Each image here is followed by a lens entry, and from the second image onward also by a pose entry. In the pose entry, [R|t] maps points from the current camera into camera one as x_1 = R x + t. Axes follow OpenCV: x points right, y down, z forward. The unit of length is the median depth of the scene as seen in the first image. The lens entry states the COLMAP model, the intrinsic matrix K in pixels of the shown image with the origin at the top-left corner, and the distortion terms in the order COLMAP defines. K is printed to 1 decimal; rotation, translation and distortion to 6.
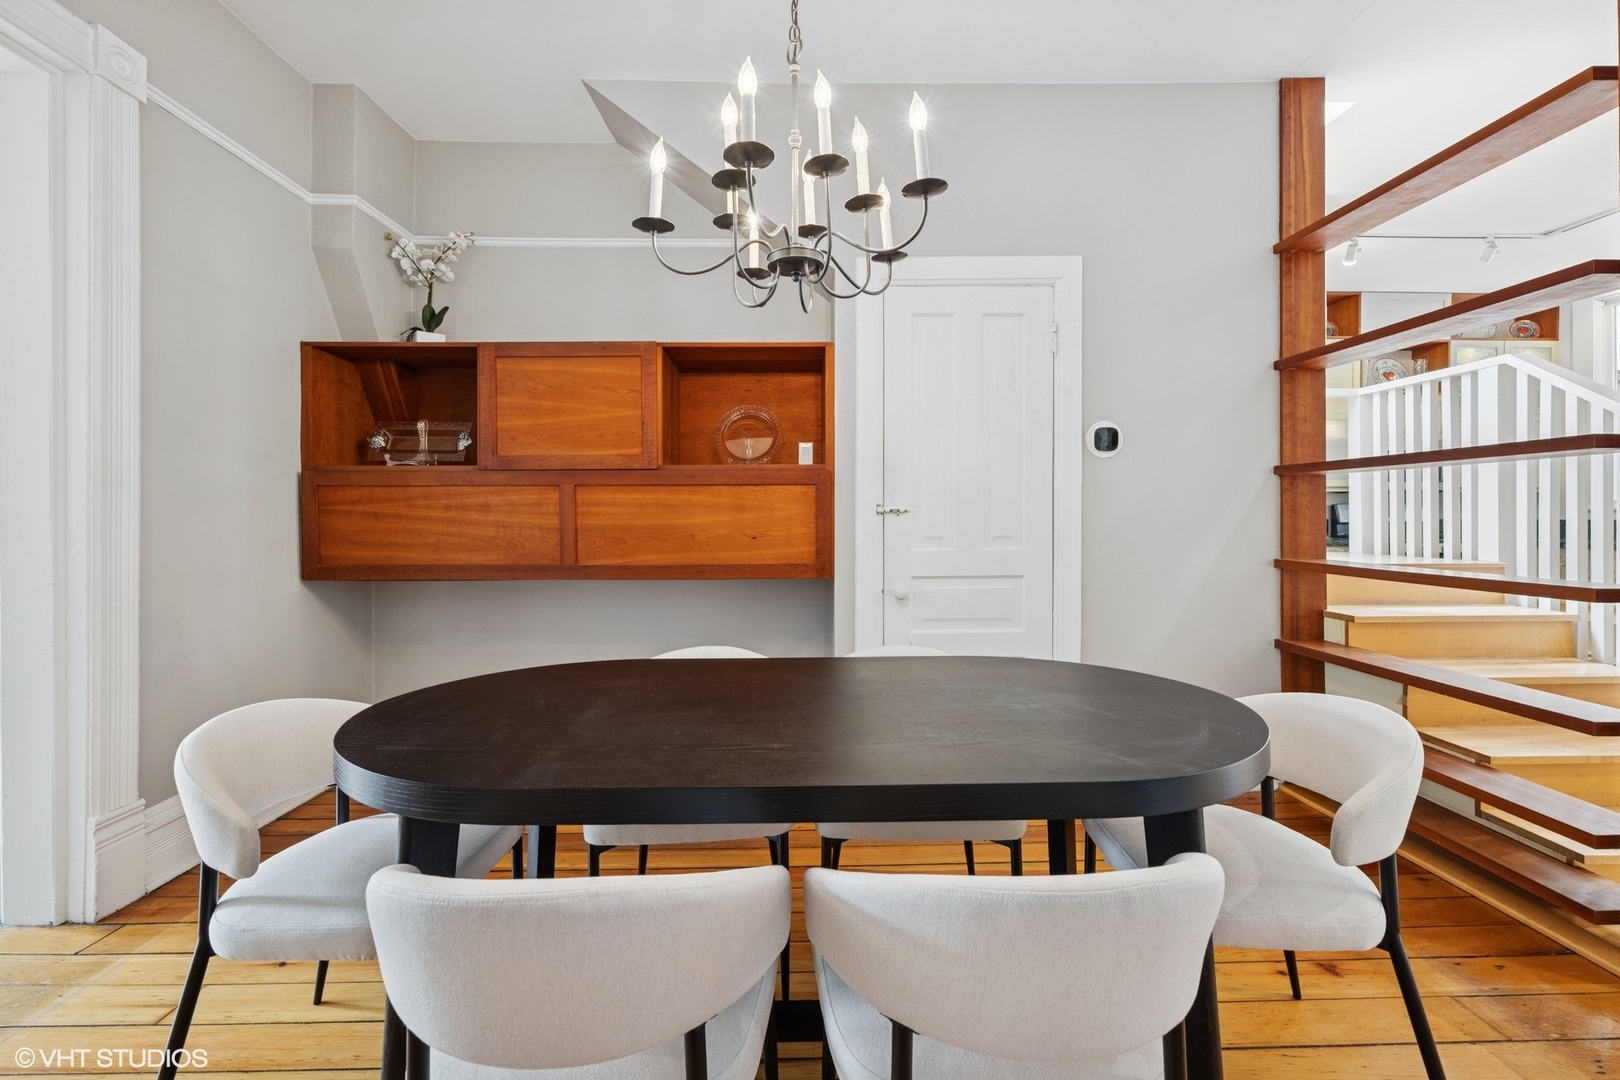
lens RADIAL K [[656.4, 0, 808.5], [0, 656.4, 511.3], [0, 0, 1]] dist [-0.000942, 0.000181]
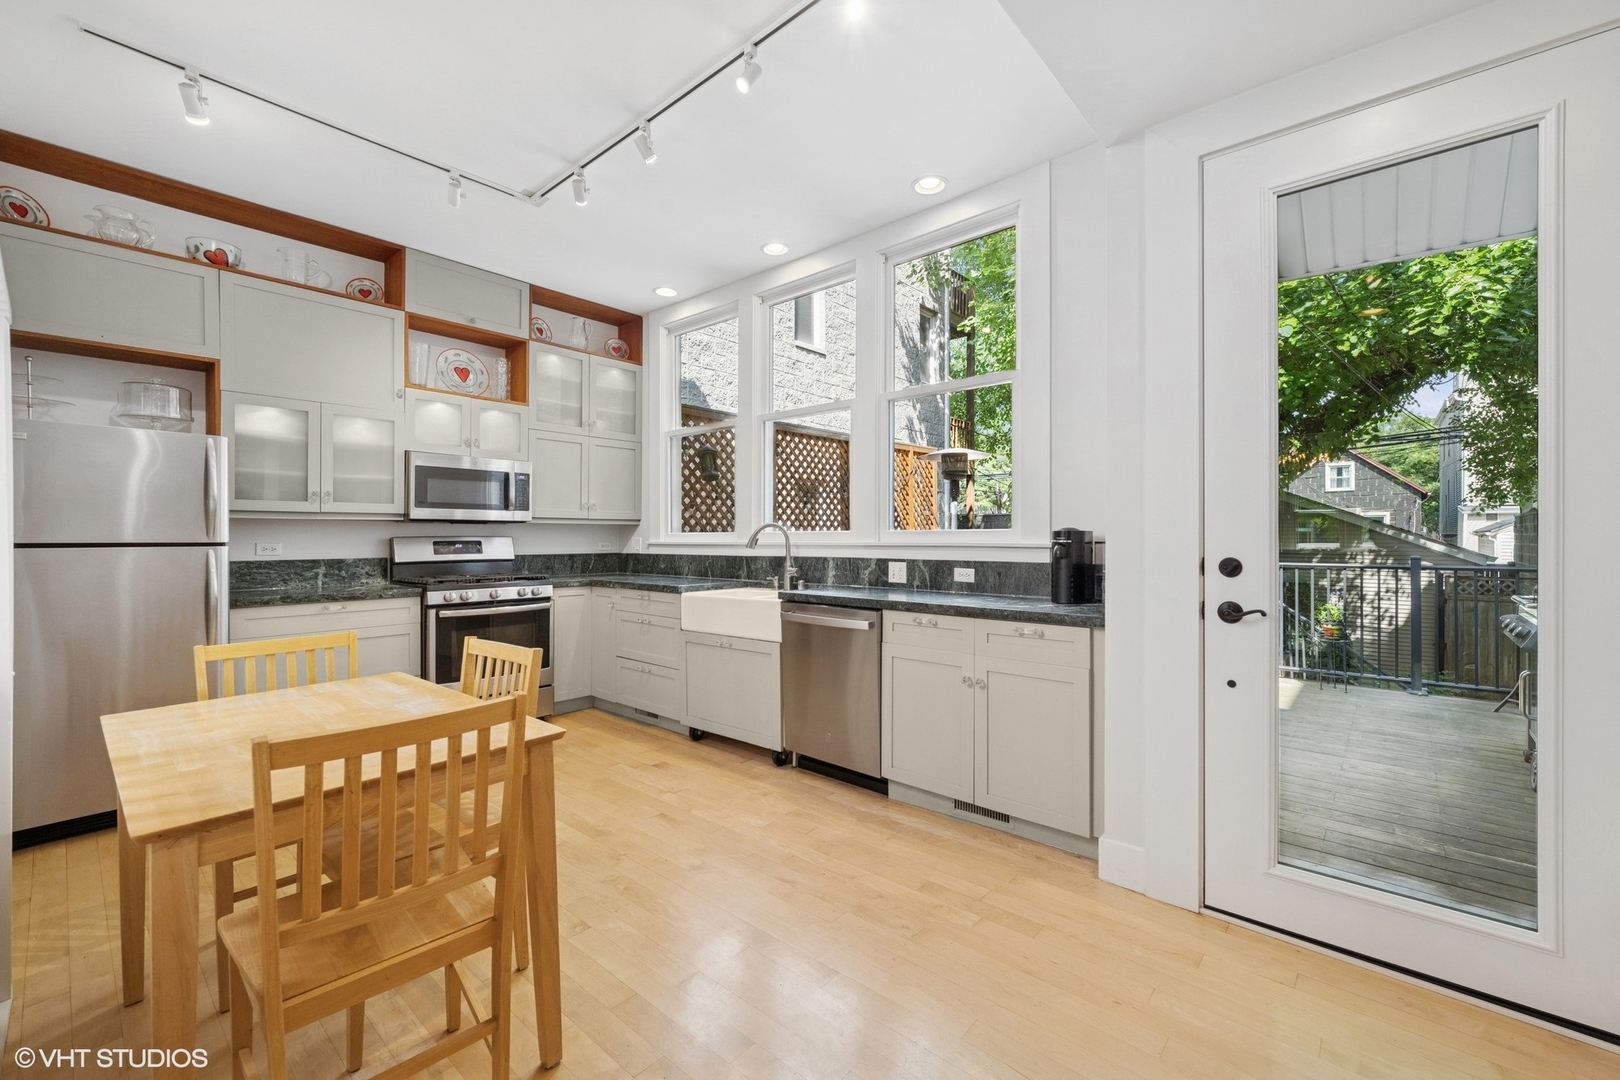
lens RADIAL K [[656.4, 0, 815.9], [0, 656.4, 538.5], [0, 0, 1]] dist [-0.000942, 0.000181]
pose [[0.675135, -0.003806, 0.737684, 1.203553], [0.001218, 0.999991, 0.004045, -0.027659], [-0.737693, -0.001832, 0.675134, 0.341329]]
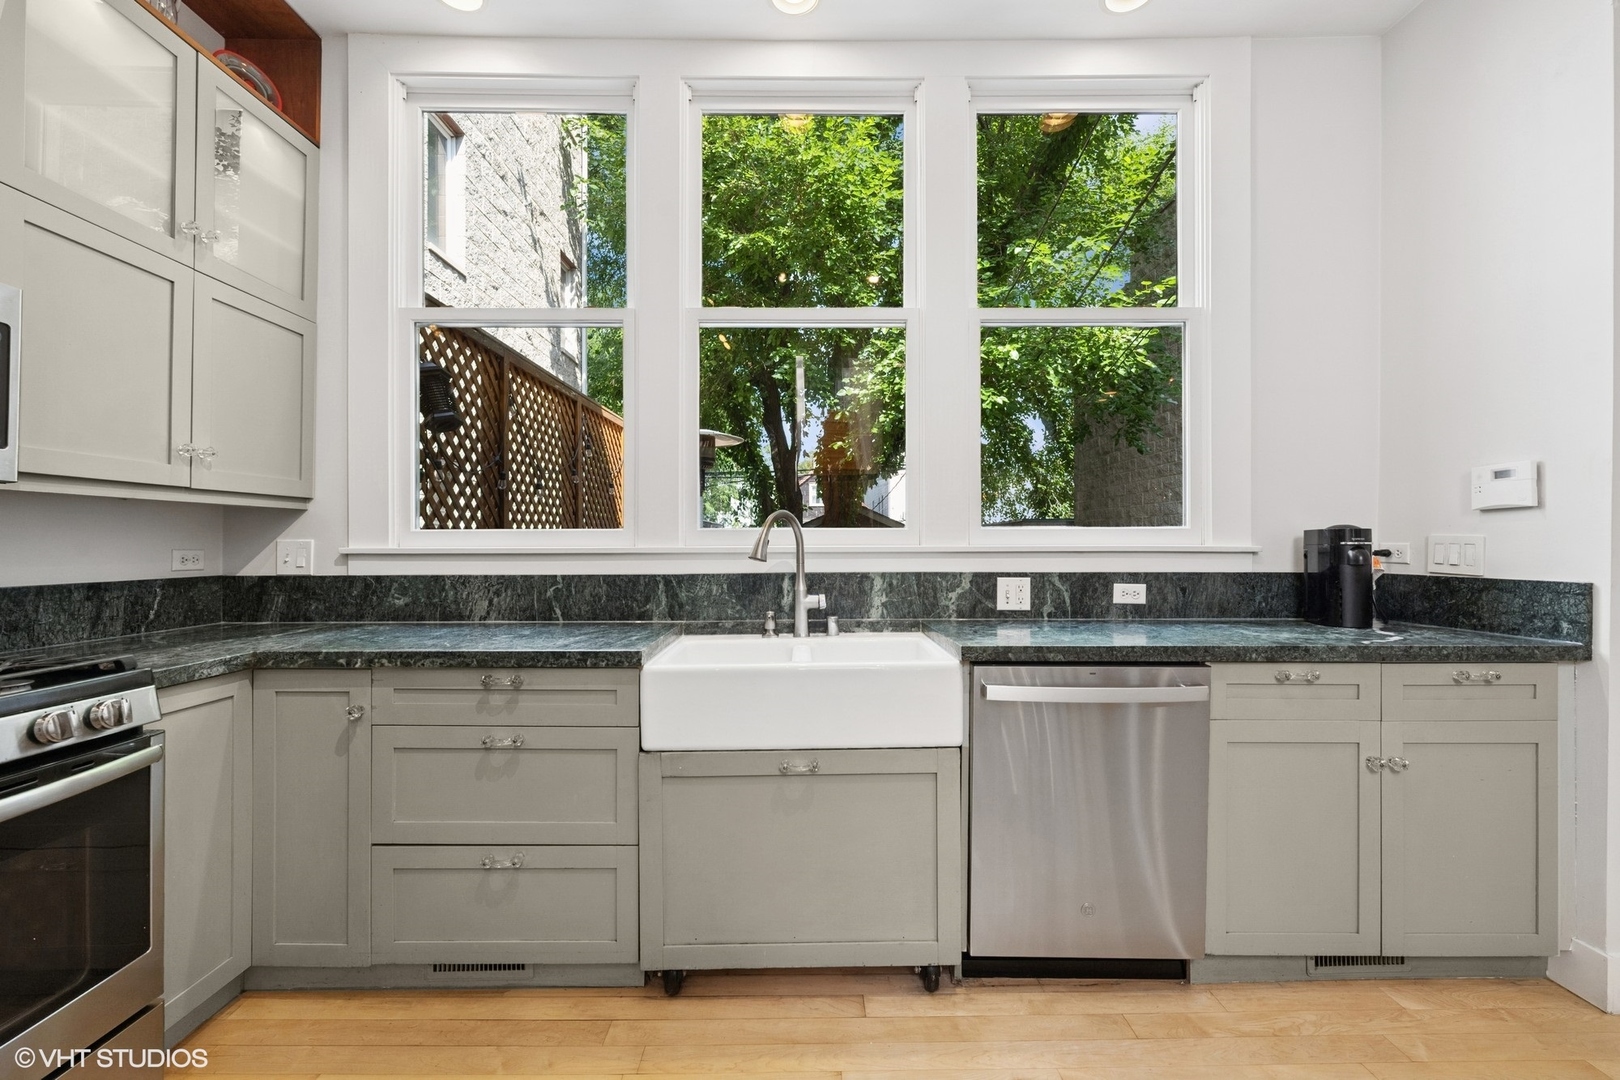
lens RADIAL K [[656.4, 0, 809.6], [0, 656.4, 542.1], [0, 0, 1]] dist [-0.000942, 0.000181]
pose [[0.025353, 0.000486, 0.999678, 1.444477], [0.000323, 1.000000, -0.000494, -0.019347], [-0.999679, 0.000335, 0.025353, 1.335349]]
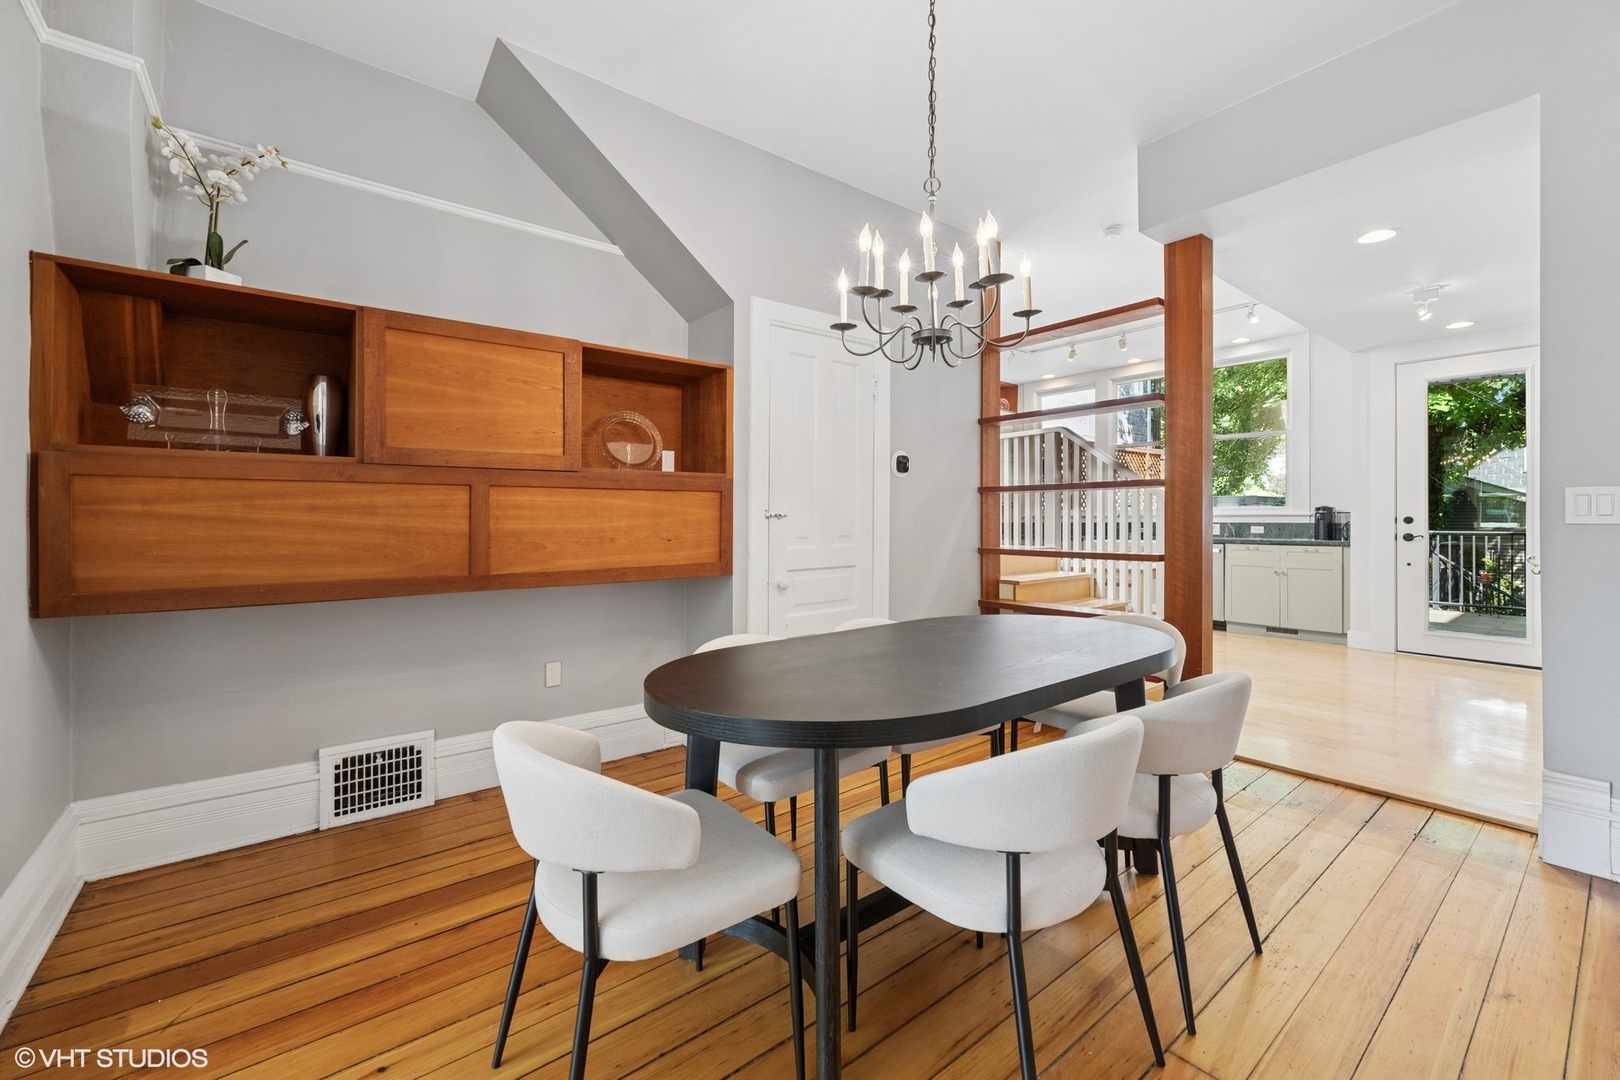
lens RADIAL K [[656.4, 0, 802.0], [0, 656.4, 517.6], [0, 0, 1]] dist [-0.000942, 0.000181]
pose [[0.798750, 0.001768, 0.601661, -0.546790], [-0.001596, 0.999998, -0.000820, 0.004299], [-0.601661, -0.000305, 0.798751, 0.023095]]
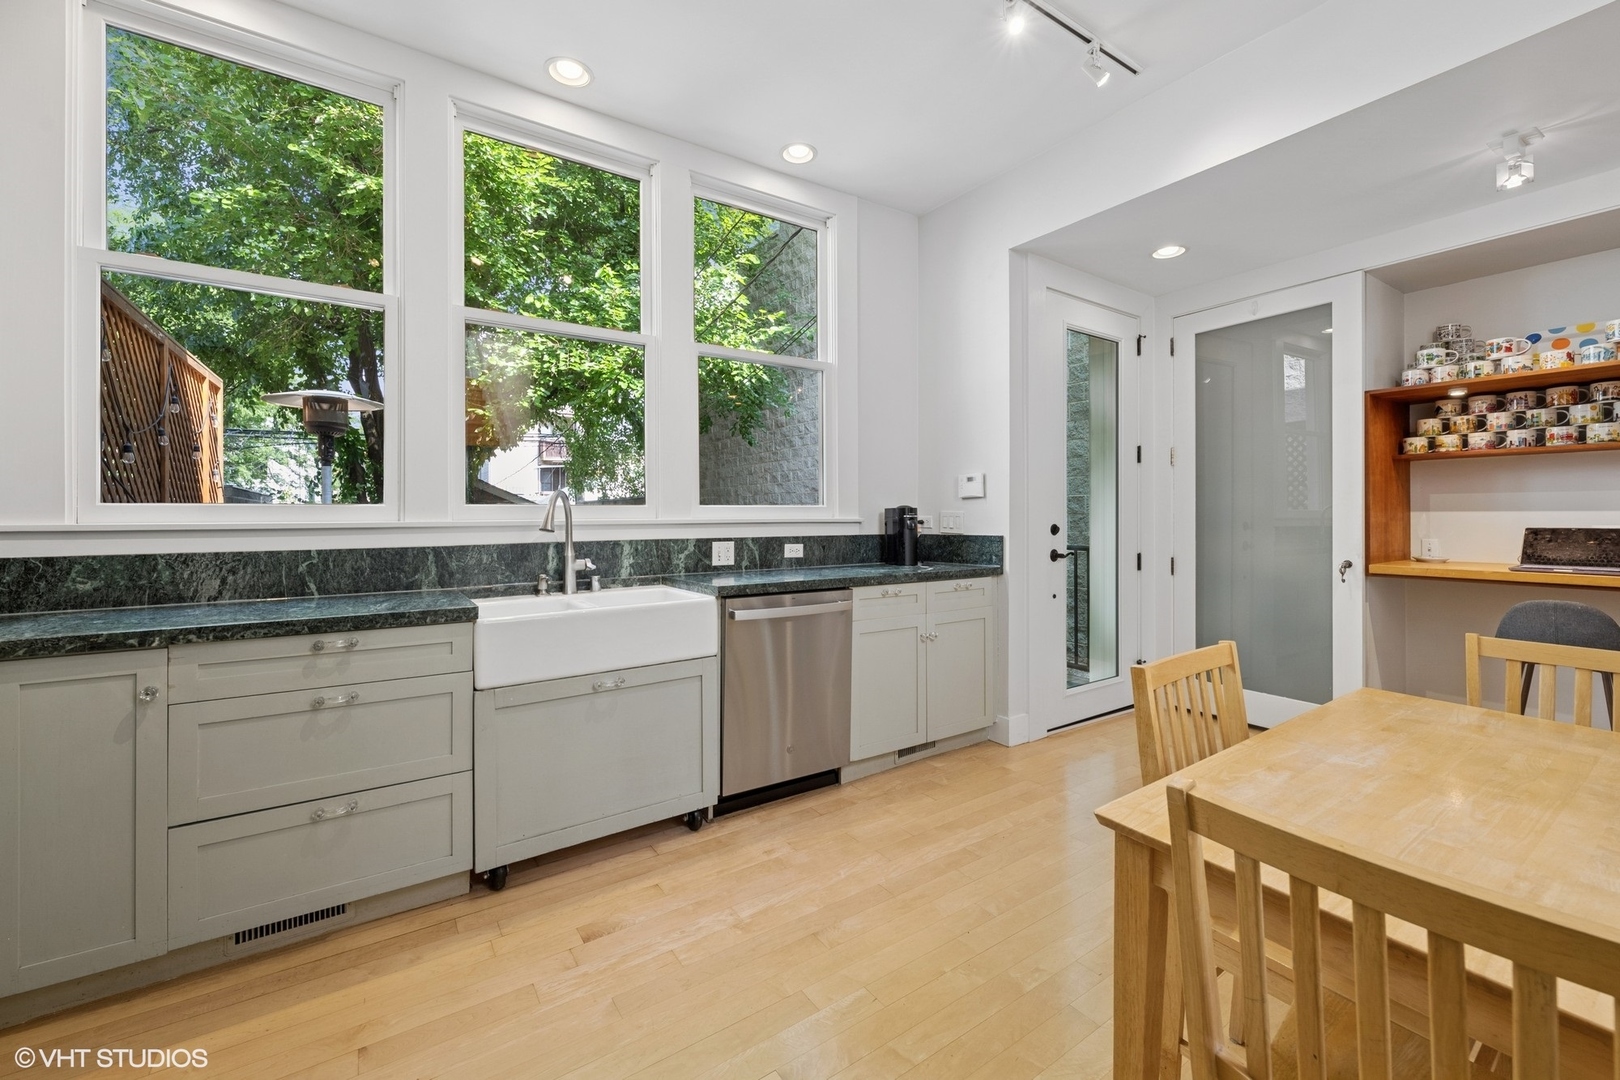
lens RADIAL K [[656.4, 0, 808.1], [0, 656.4, 514.8], [0, 0, 1]] dist [-0.000942, 0.000181]
pose [[-0.534355, 0.004106, 0.845250, 1.232387], [0.003396, 0.999991, -0.002711, -0.018386], [-0.845254, 0.001421, -0.534364, 1.584272]]
